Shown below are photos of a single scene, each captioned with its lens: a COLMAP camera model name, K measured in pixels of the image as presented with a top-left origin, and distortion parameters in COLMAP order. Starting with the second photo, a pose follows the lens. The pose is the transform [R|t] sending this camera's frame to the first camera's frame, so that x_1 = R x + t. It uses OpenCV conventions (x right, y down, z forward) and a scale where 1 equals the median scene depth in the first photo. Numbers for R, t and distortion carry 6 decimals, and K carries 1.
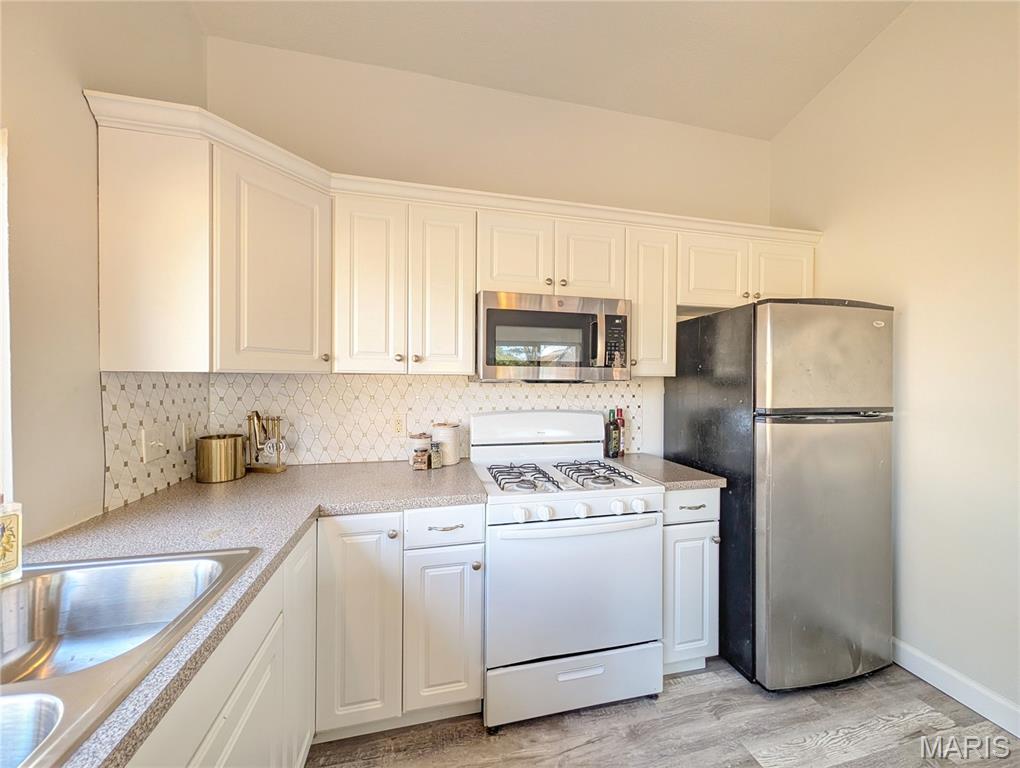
lens RADIAL K [[374.2, 0, 516.8], [0, 374.2, 382.7], [0, 0, 1]] dist [-0.003187, 0.001714]
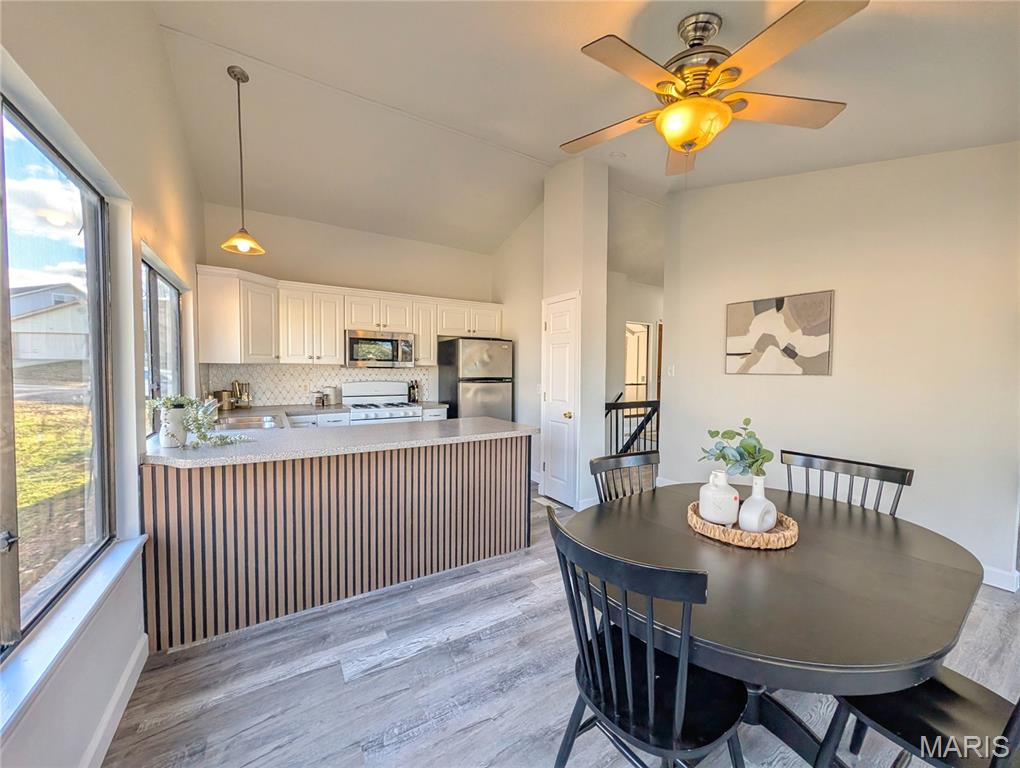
lens RADIAL K [[374.2, 0, 512.6], [0, 374.2, 380.3], [0, 0, 1]] dist [-0.003187, 0.001714]
pose [[0.947652, -0.008330, 0.319198, 0.141058], [0.001042, 0.999735, 0.022997, 0.025321], [-0.319305, -0.021460, 0.947409, -1.591561]]
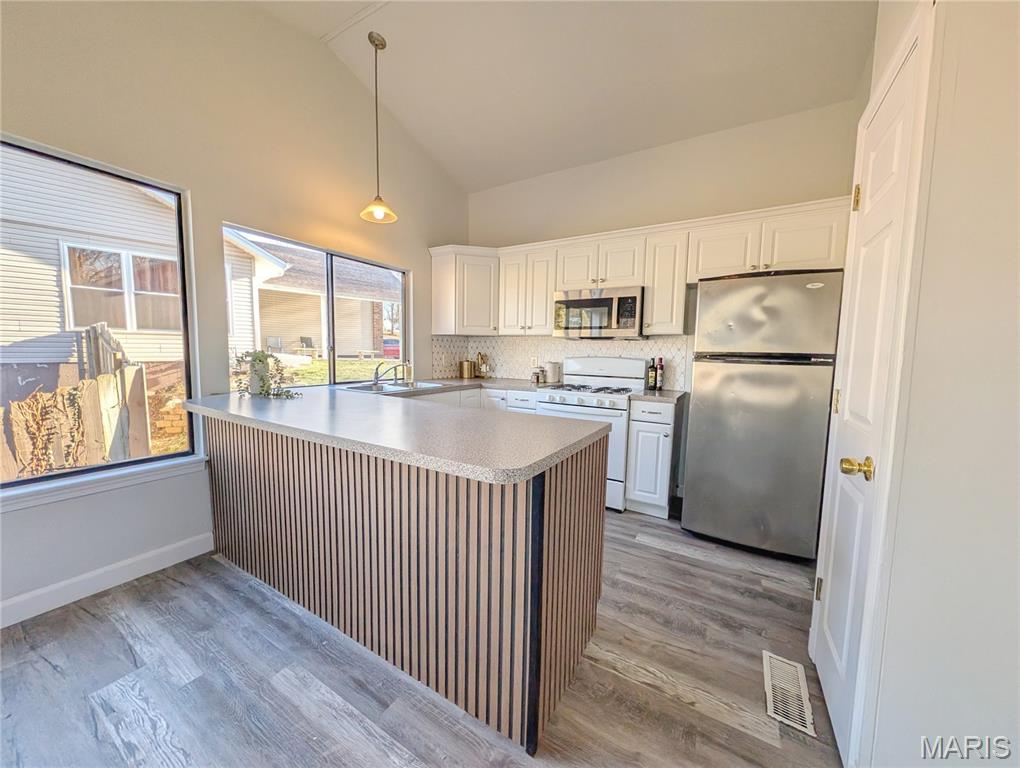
lens RADIAL K [[374.2, 0, 514.3], [0, 374.2, 380.0], [0, 0, 1]] dist [-0.003187, 0.001714]
pose [[0.722151, 0.059963, -0.689132, 1.101060], [-0.020825, 0.997669, 0.064987, 0.091871], [0.691422, -0.032579, 0.721716, -0.567744]]
